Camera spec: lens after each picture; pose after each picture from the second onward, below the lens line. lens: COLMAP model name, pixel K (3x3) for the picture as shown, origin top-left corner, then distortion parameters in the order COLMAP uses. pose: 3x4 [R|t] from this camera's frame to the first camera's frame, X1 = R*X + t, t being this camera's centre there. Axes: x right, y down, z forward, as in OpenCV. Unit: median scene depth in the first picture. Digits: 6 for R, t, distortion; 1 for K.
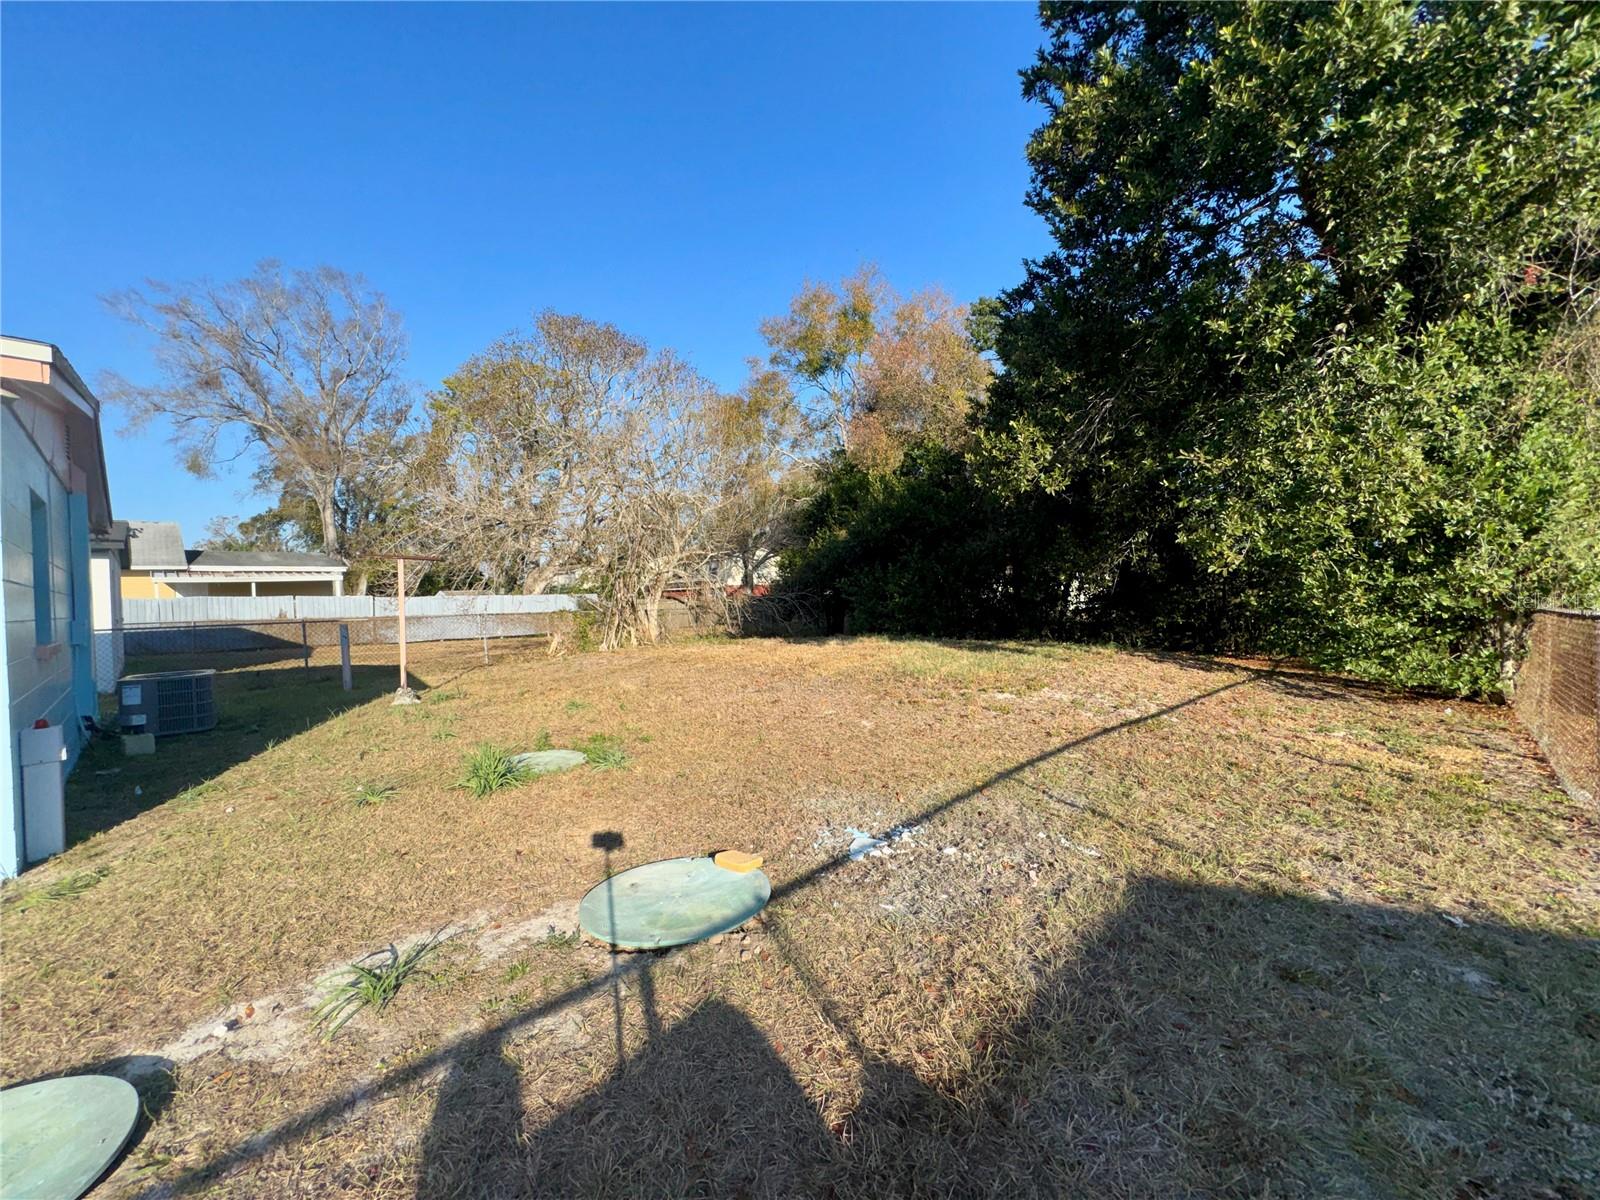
lens RADIAL K [[641.3, 0, 796.7], [0, 641.3, 600.7], [0, 0, 1]] dist [-0.004032, 0.000566]
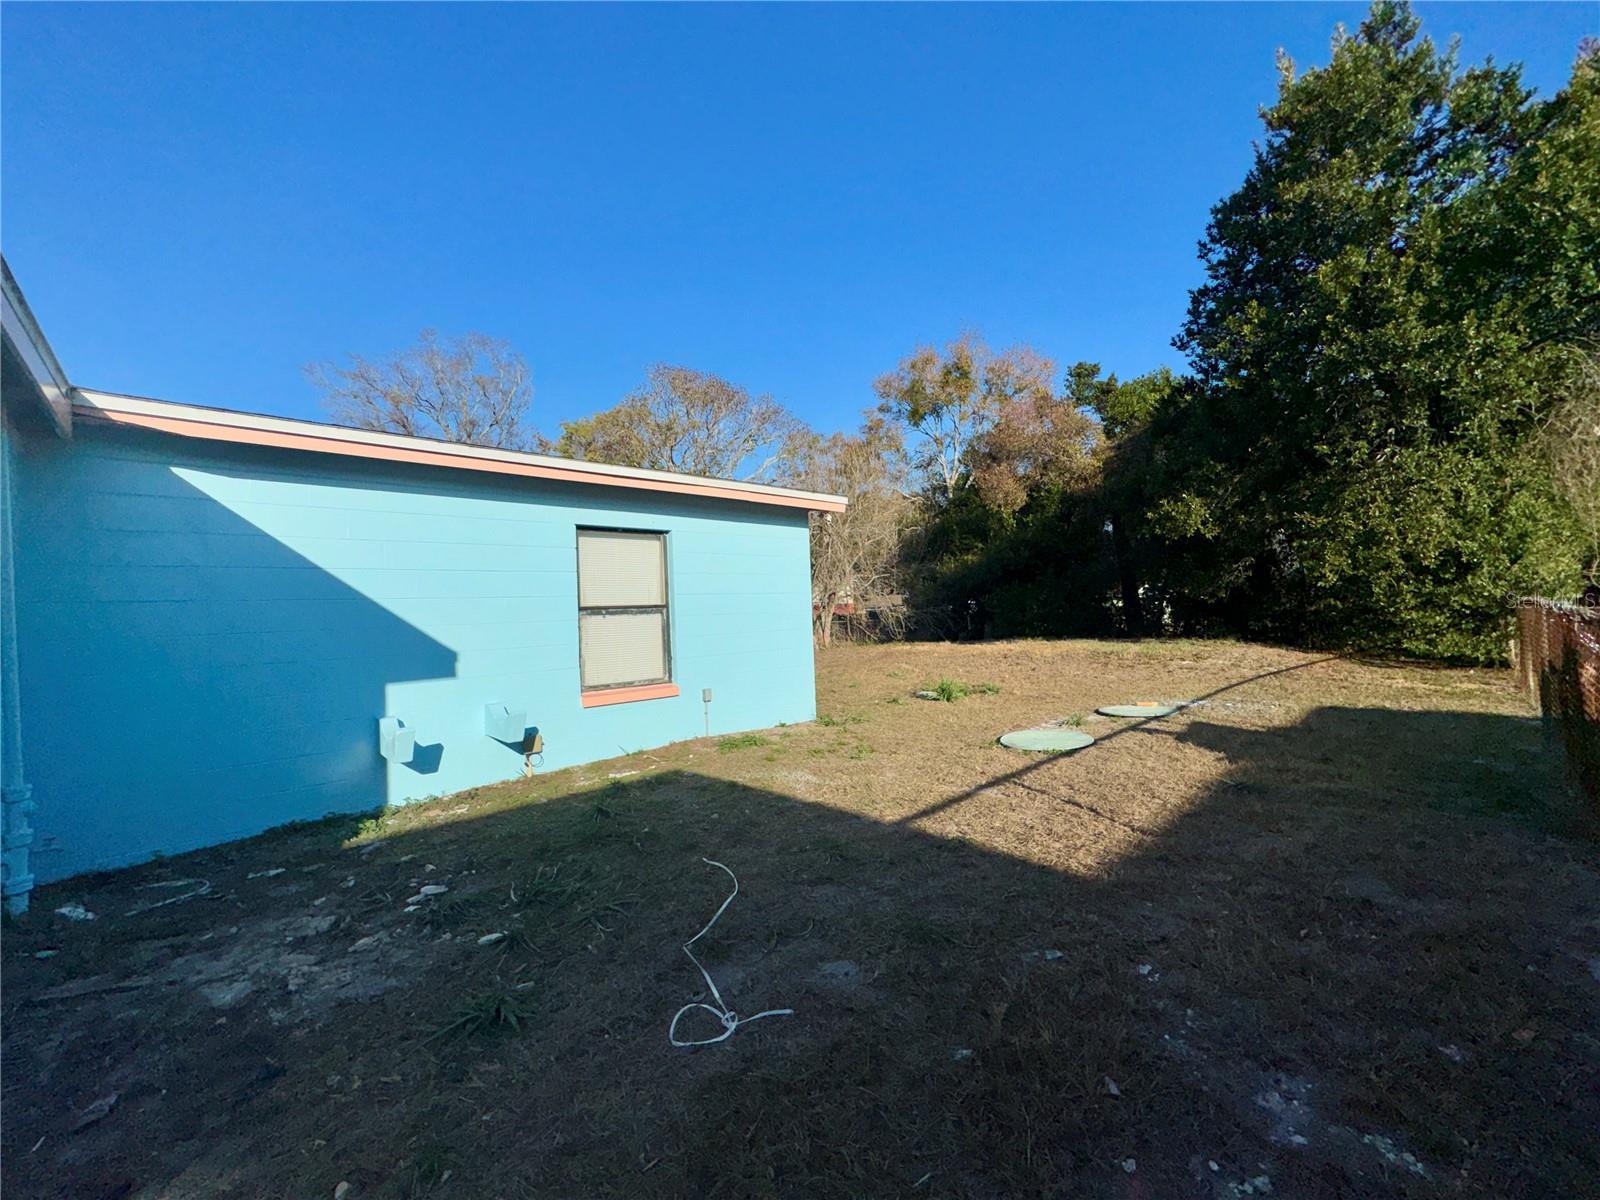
lens RADIAL K [[641.3, 0, 803.4], [0, 641.3, 599.8], [0, 0, 1]] dist [-0.004032, 0.000566]
pose [[0.999184, -0.012600, -0.038363, -0.557621], [0.011341, 0.999396, -0.032860, 0.028409], [0.038754, 0.032398, 0.998723, -0.635739]]
